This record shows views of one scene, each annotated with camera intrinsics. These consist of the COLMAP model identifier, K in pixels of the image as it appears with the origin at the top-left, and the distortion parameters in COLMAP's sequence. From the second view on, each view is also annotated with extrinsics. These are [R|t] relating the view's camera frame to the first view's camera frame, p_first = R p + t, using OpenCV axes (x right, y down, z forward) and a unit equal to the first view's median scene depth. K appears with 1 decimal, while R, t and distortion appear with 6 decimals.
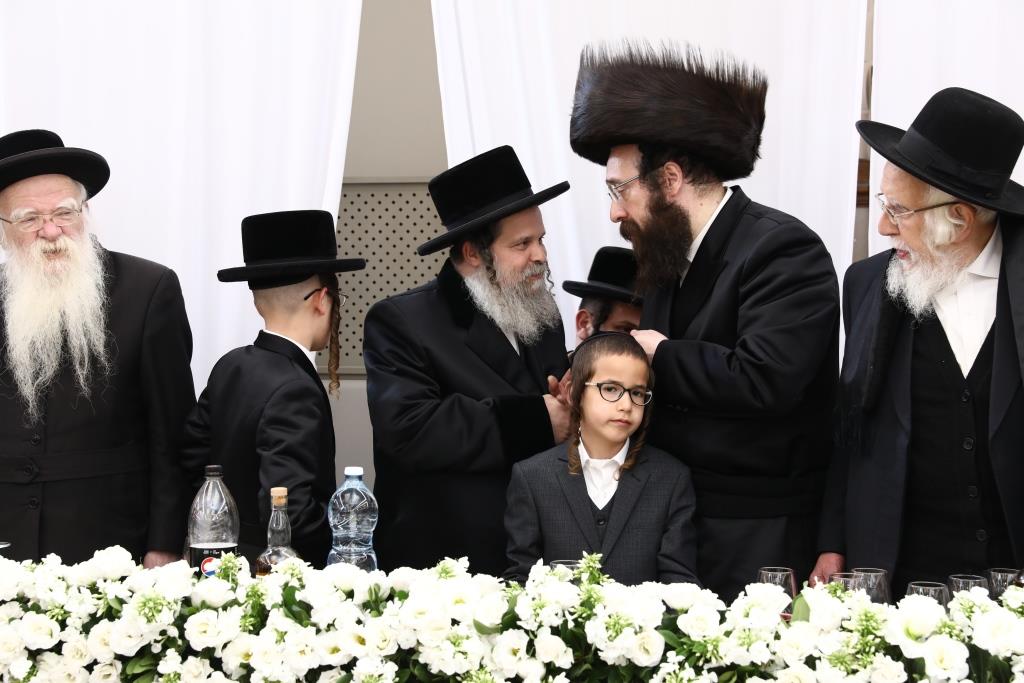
lens RADIAL K [[1988.9, 0, 509.4], [0, 1988.9, 340.2], [0, 0, 1]] dist [0.216047, 0.000000]
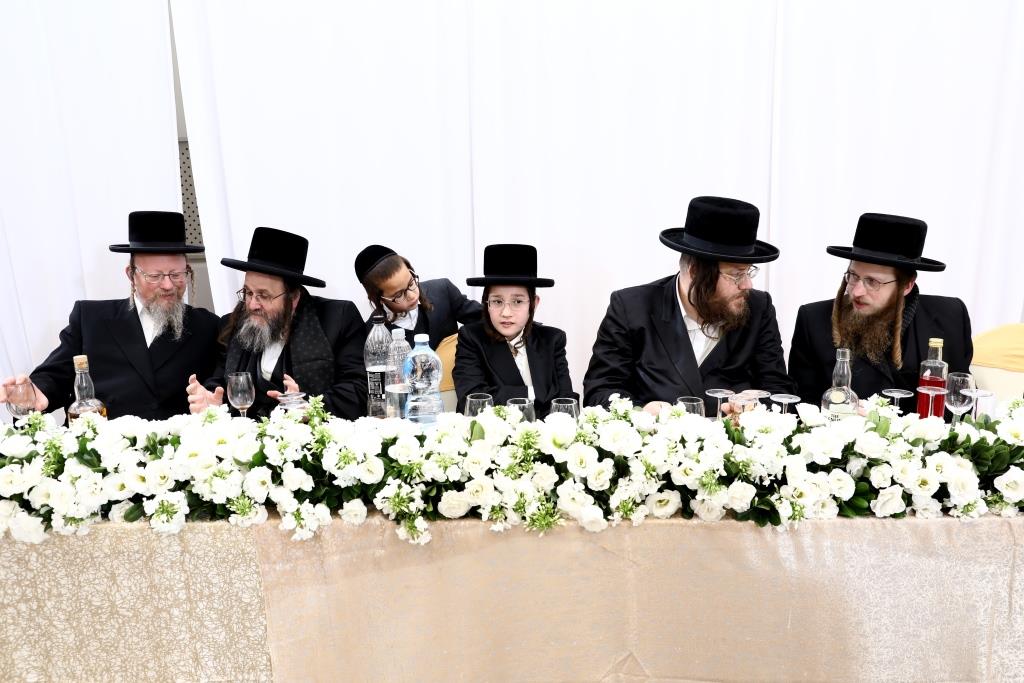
lens RADIAL K [[761.9, 0, 510.7], [0, 761.9, 361.0], [0, 0, 1]] dist [-0.014548, 0.028501]
pose [[0.963731, -0.075954, 0.255840, 0.035492], [0.030765, 0.983873, 0.176202, -0.004081], [-0.265097, -0.161940, 0.950526, 0.487098]]
